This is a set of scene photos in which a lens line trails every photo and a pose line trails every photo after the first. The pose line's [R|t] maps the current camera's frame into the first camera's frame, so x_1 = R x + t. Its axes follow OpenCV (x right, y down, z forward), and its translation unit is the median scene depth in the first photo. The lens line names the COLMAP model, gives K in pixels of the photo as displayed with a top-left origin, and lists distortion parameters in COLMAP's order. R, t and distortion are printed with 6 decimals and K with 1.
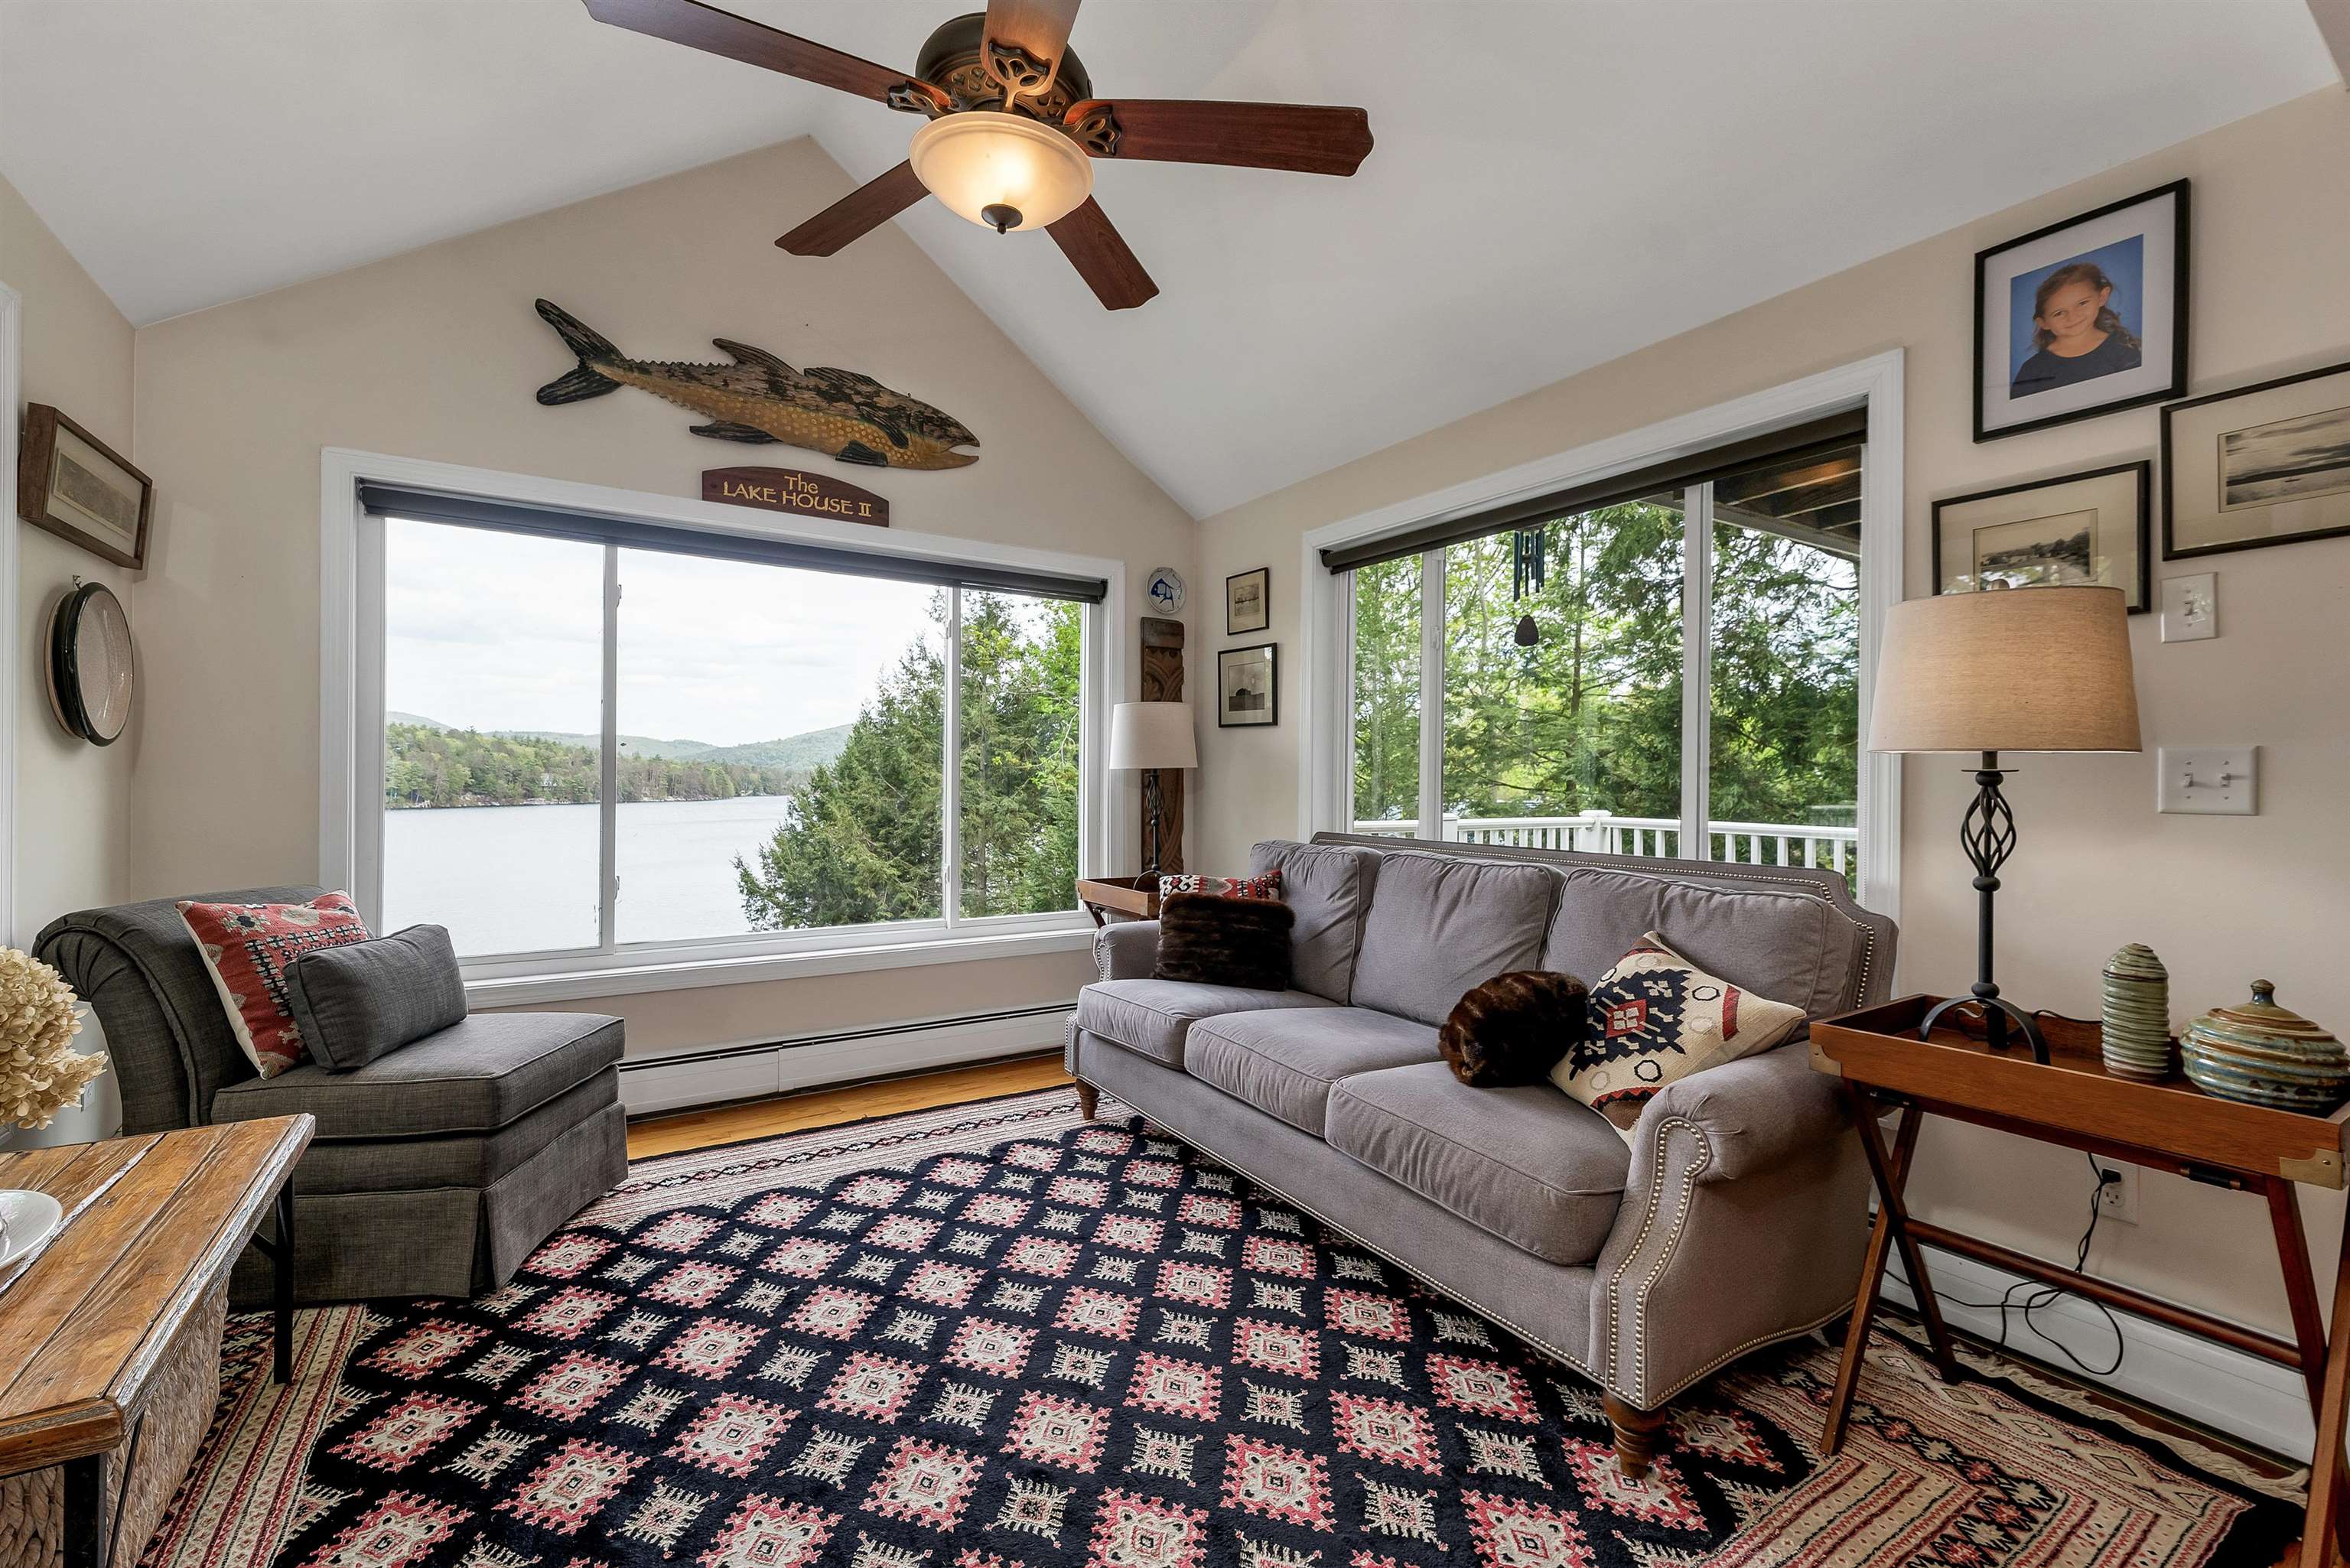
lens RADIAL K [[984.4, 0, 1171.4], [0, 984.4, 782.8], [0, 0, 1]] dist [0.001419, -0.000160]
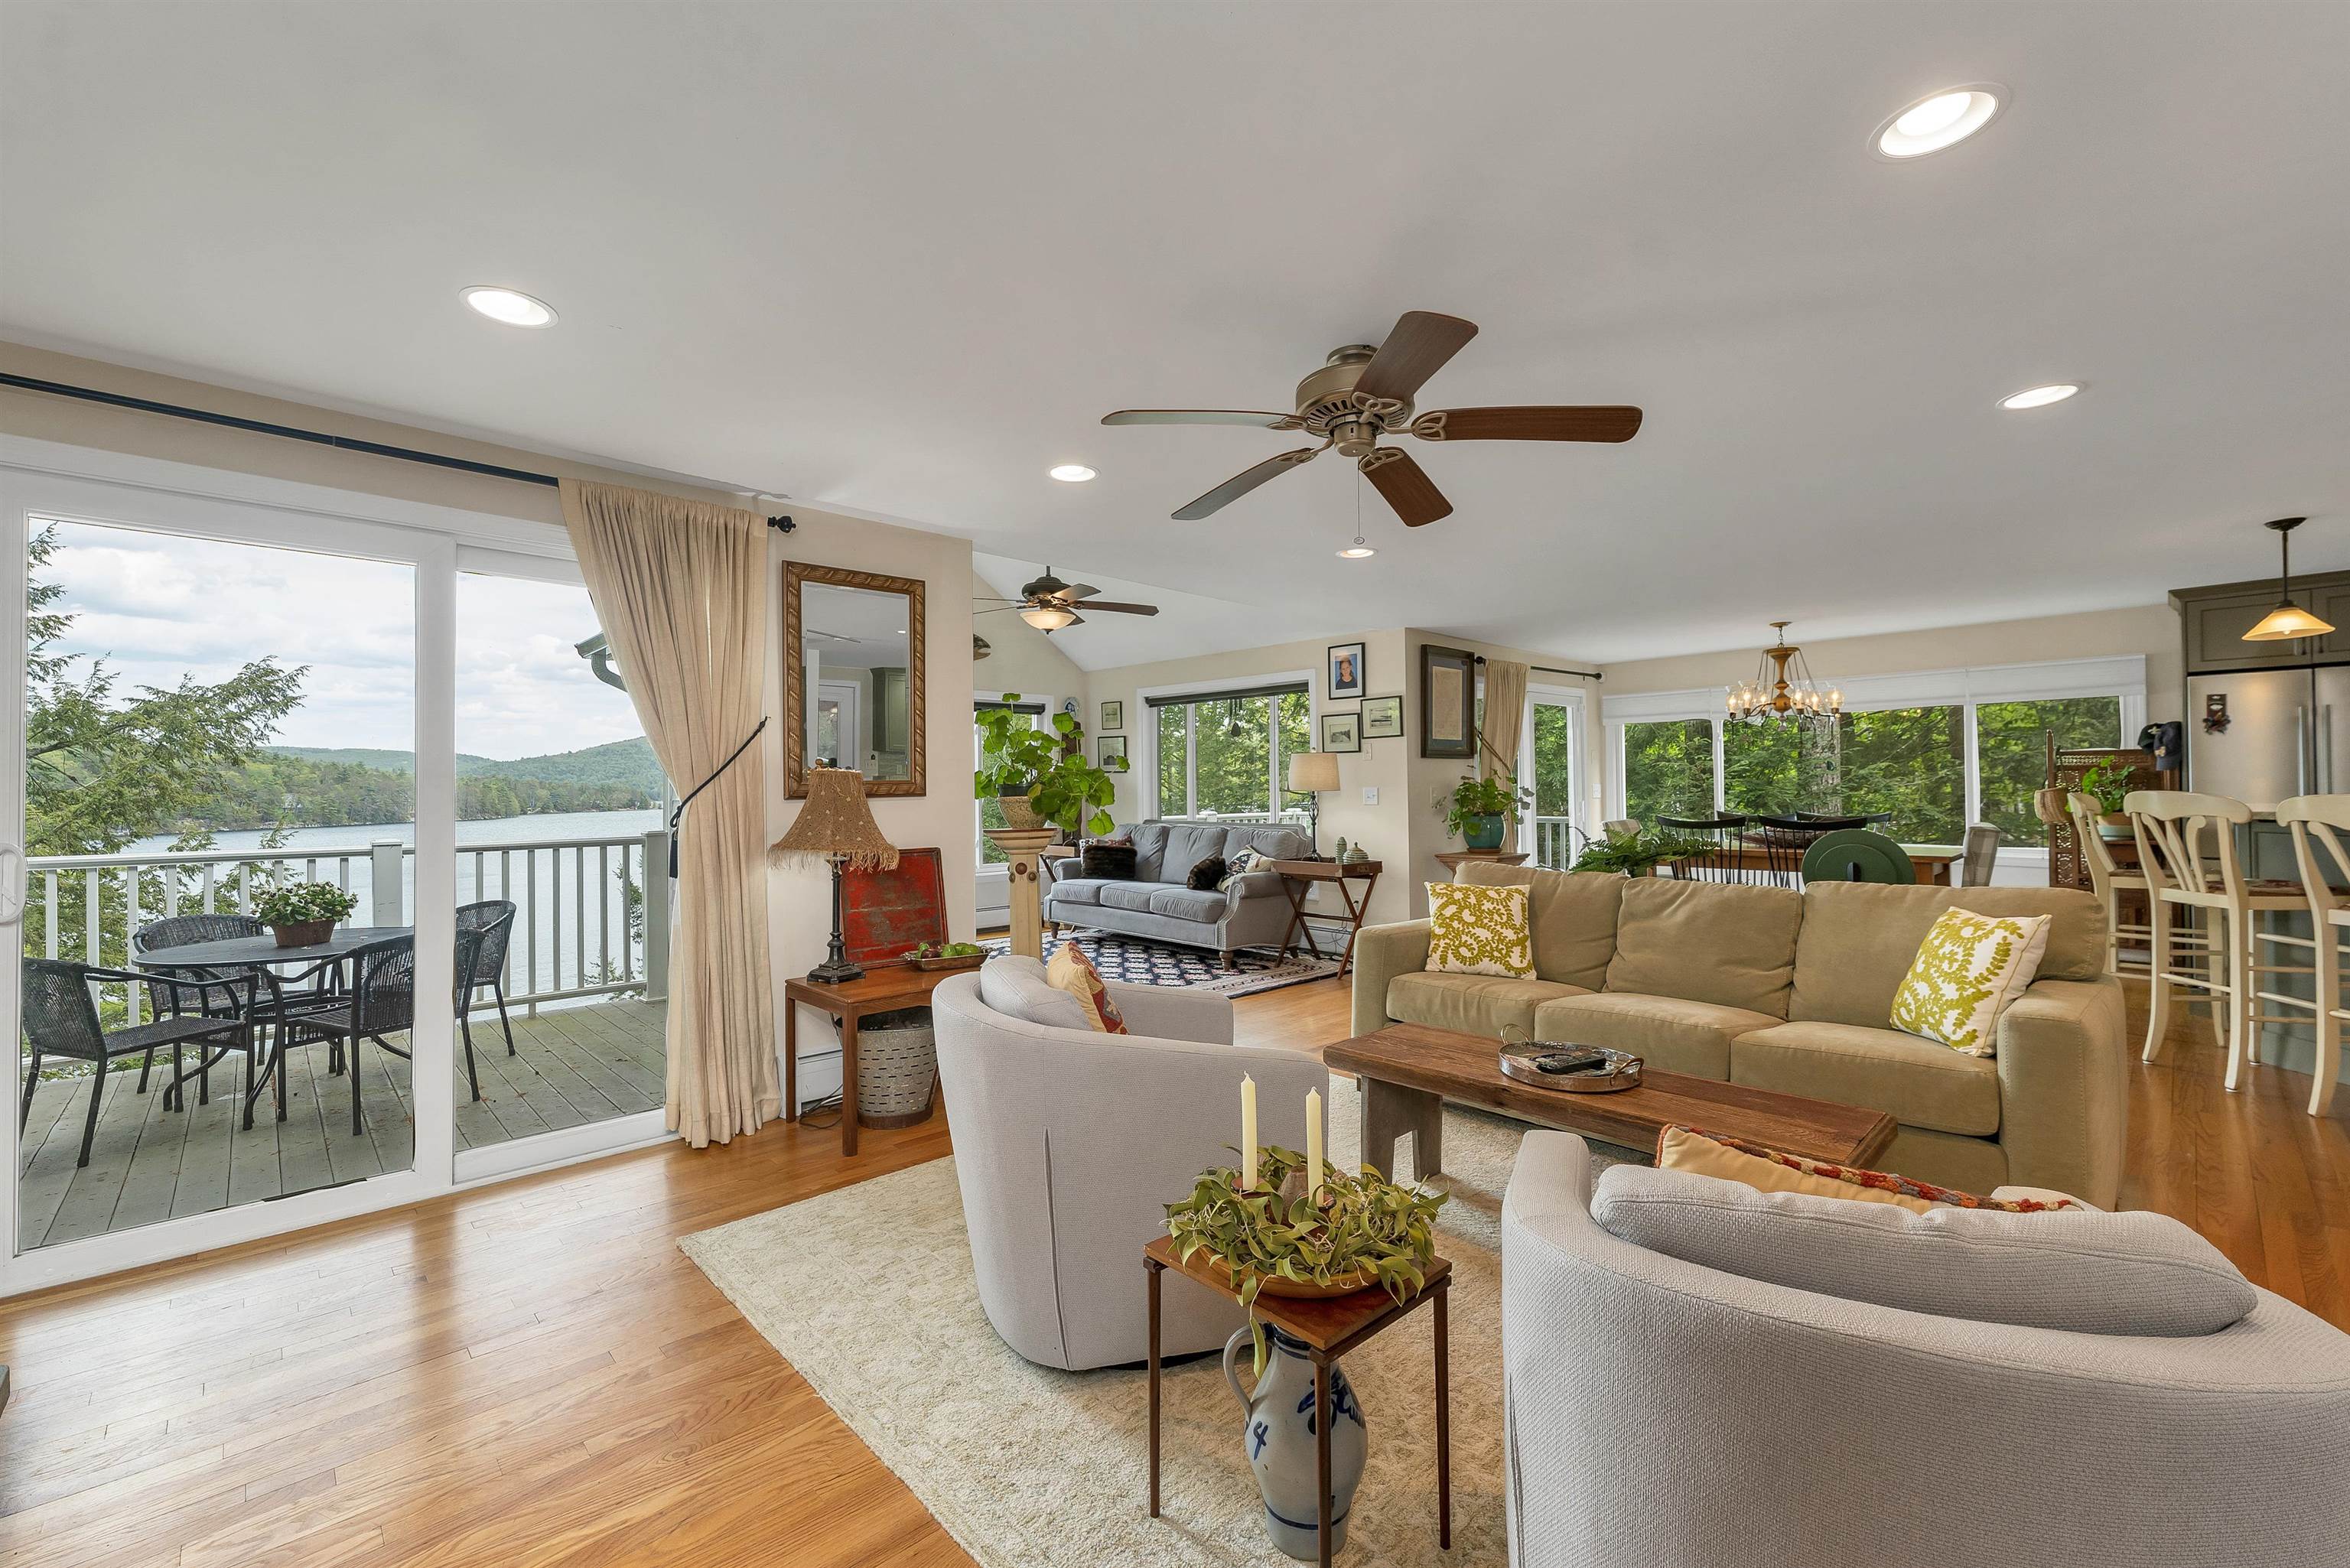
lens RADIAL K [[959.9, 0, 1175.0], [0, 959.9, 784.0], [0, 0, 1]] dist [-0.002305, -0.000090]
pose [[0.983413, -0.016402, 0.180638, -0.221511], [0.017511, 0.999836, -0.004548, -0.025660], [-0.180533, 0.007635, 0.983539, -1.440928]]
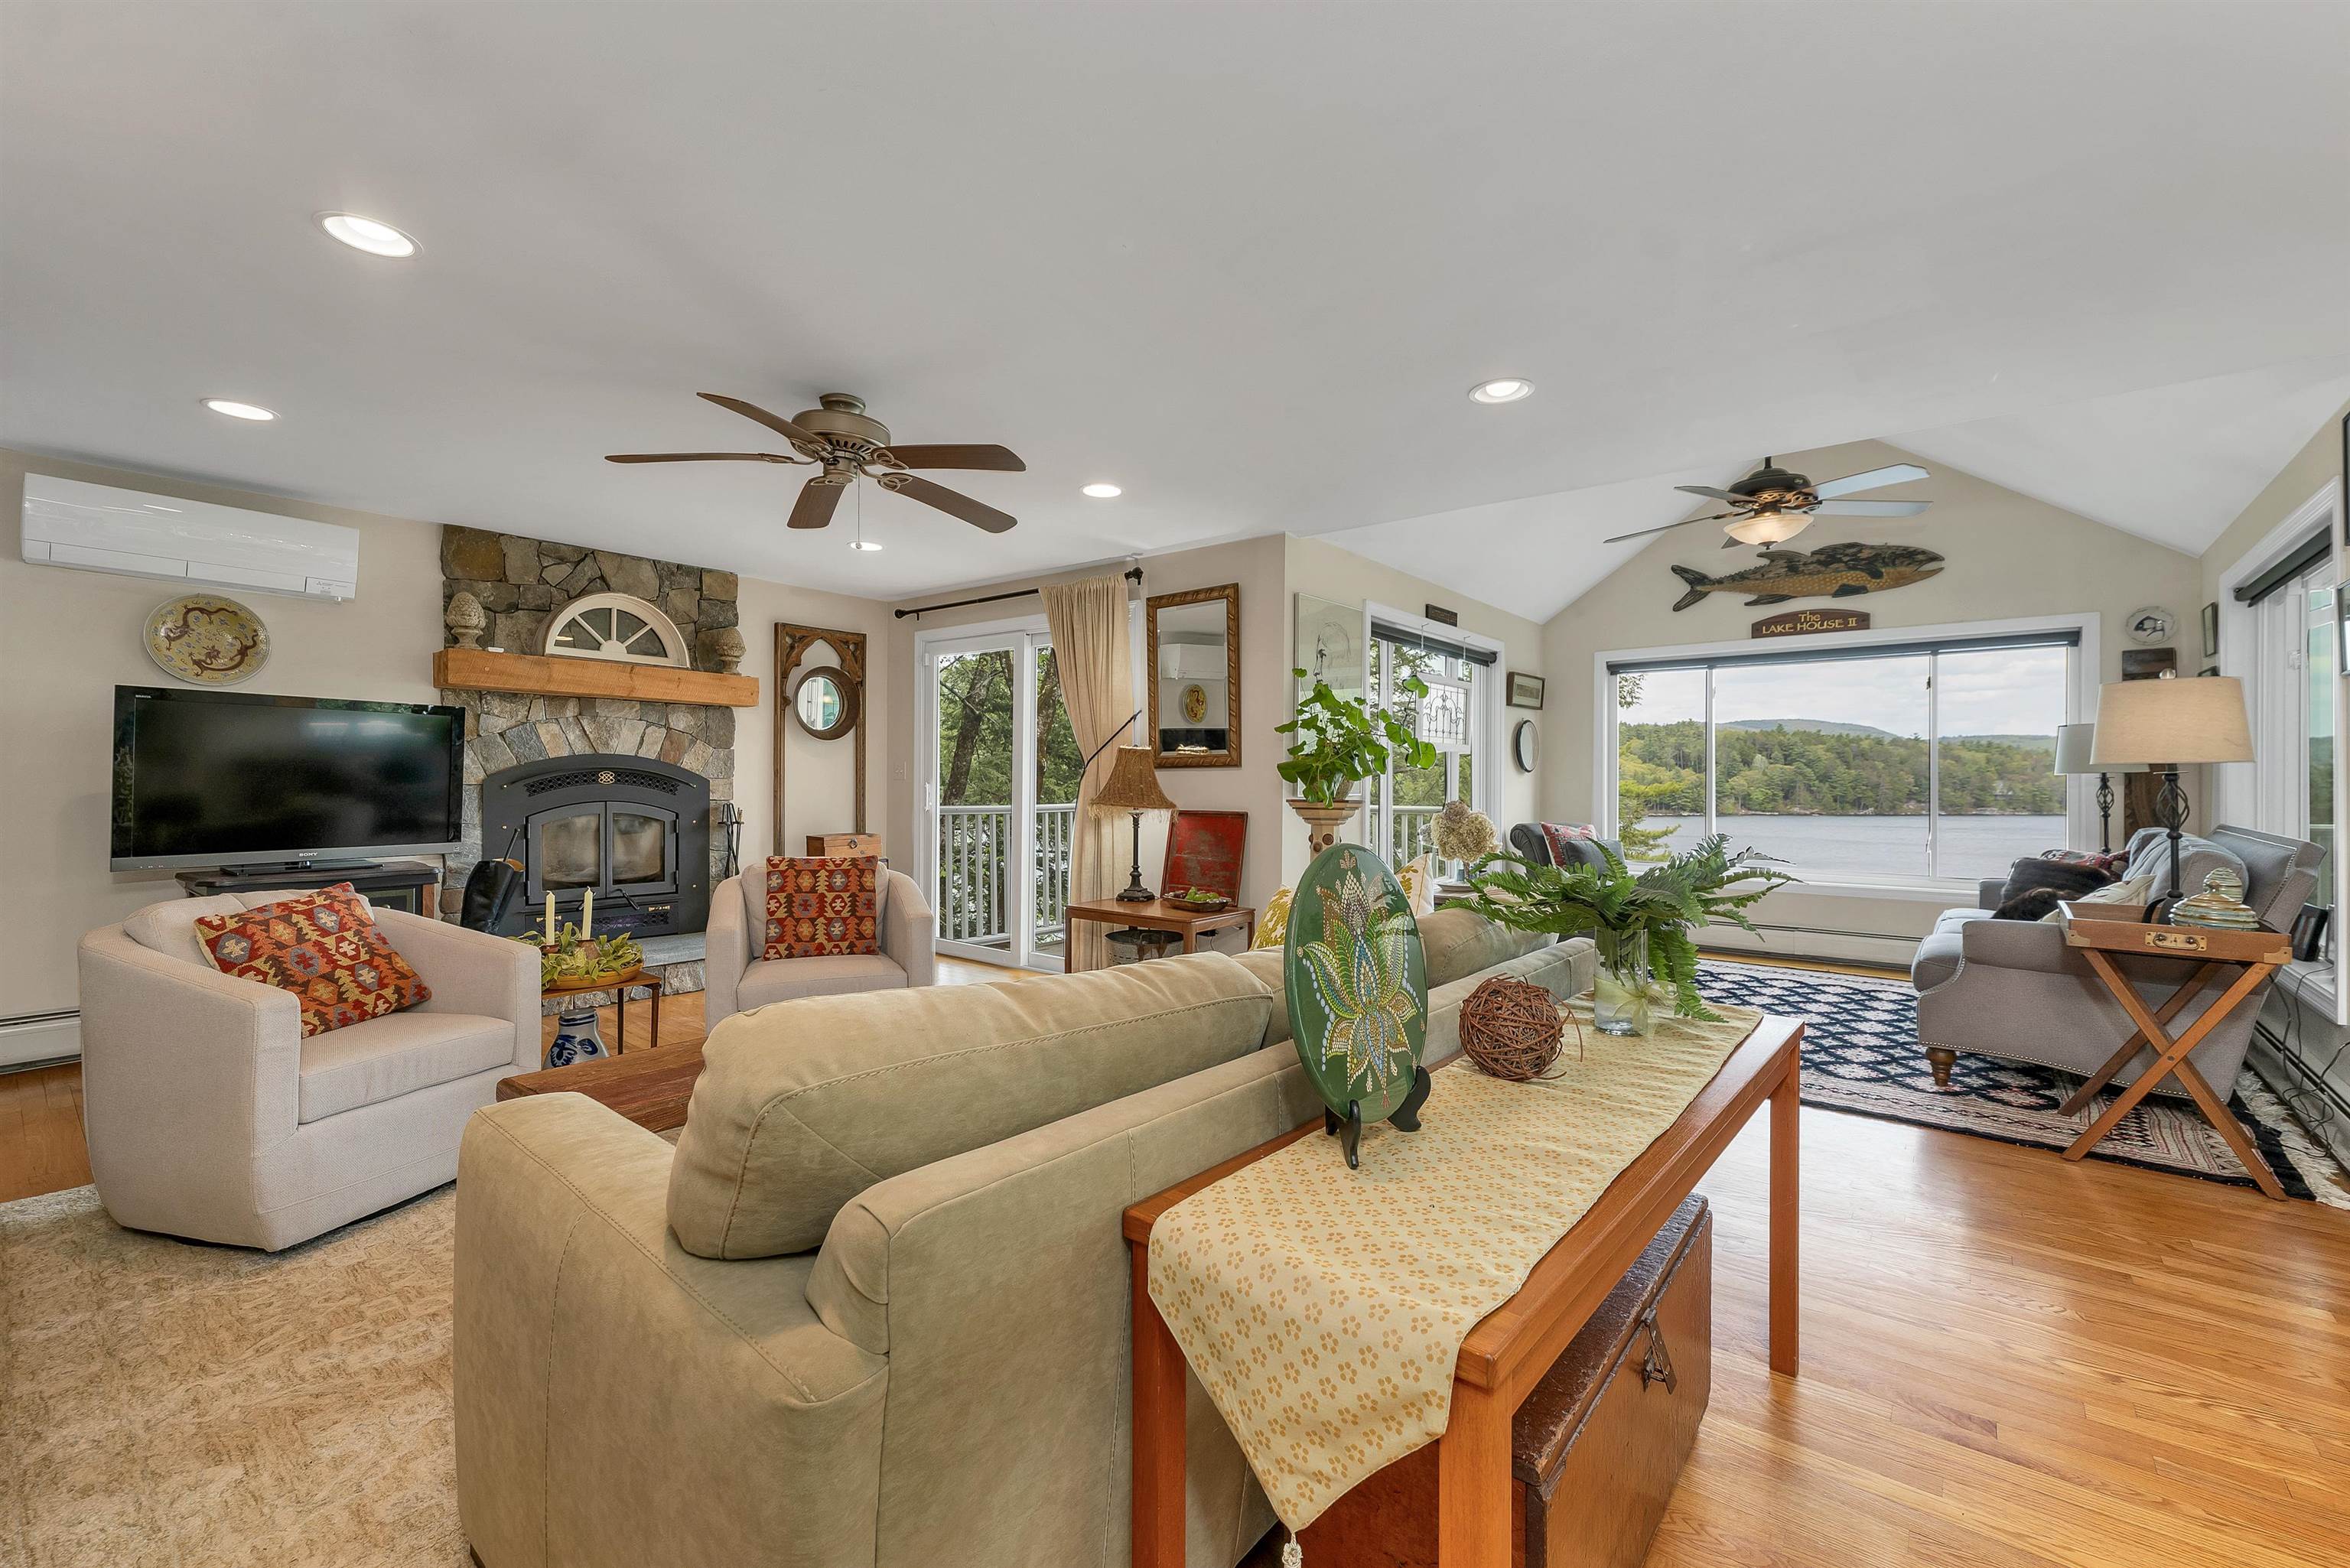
lens RADIAL K [[977.3, 0, 1171.2], [0, 977.3, 776.2], [0, 0, 1]] dist [0.001222, 0.000195]
pose [[0.297860, -0.012320, -0.954530, 1.065446], [-0.001877, 0.999907, -0.013491, 0.012102], [0.954608, 0.005811, 0.297810, -0.693403]]
